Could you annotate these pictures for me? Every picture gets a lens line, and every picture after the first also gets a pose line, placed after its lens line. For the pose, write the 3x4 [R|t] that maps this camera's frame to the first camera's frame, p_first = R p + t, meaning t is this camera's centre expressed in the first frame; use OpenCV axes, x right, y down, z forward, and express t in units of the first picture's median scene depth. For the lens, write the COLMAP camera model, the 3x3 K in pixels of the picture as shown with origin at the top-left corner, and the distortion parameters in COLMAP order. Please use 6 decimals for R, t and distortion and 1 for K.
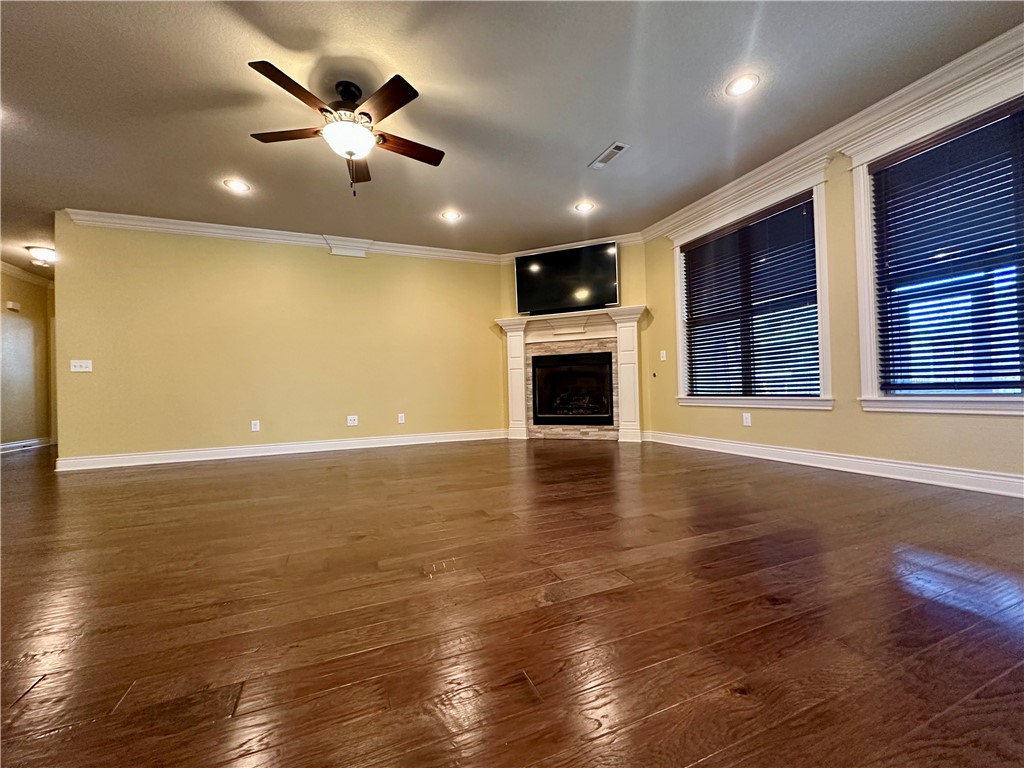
lens RADIAL K [[406.2, 0, 512.4], [0, 406.2, 386.5], [0, 0, 1]] dist [-0.005160, 0.000710]
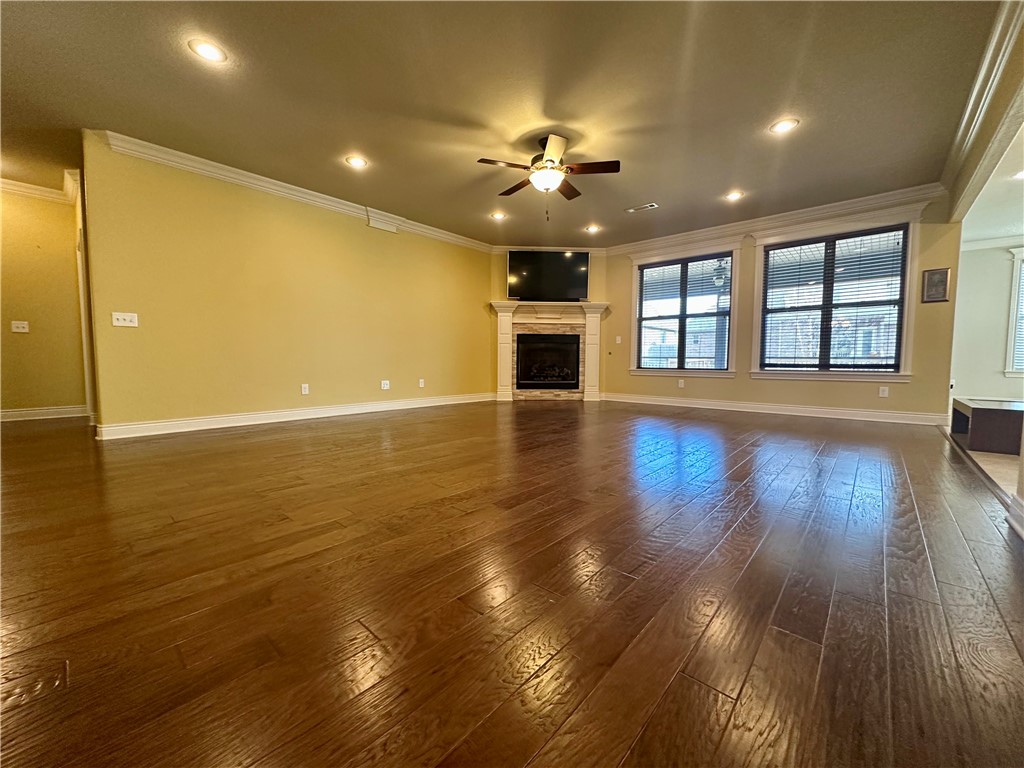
lens RADIAL K [[406.2, 0, 507.7], [0, 406.2, 382.1], [0, 0, 1]] dist [-0.005160, 0.000710]
pose [[0.901179, 0.006161, 0.433404, -0.538079], [-0.032078, 0.998105, 0.052513, 0.008466], [-0.432259, -0.061226, 0.899669, -0.111811]]
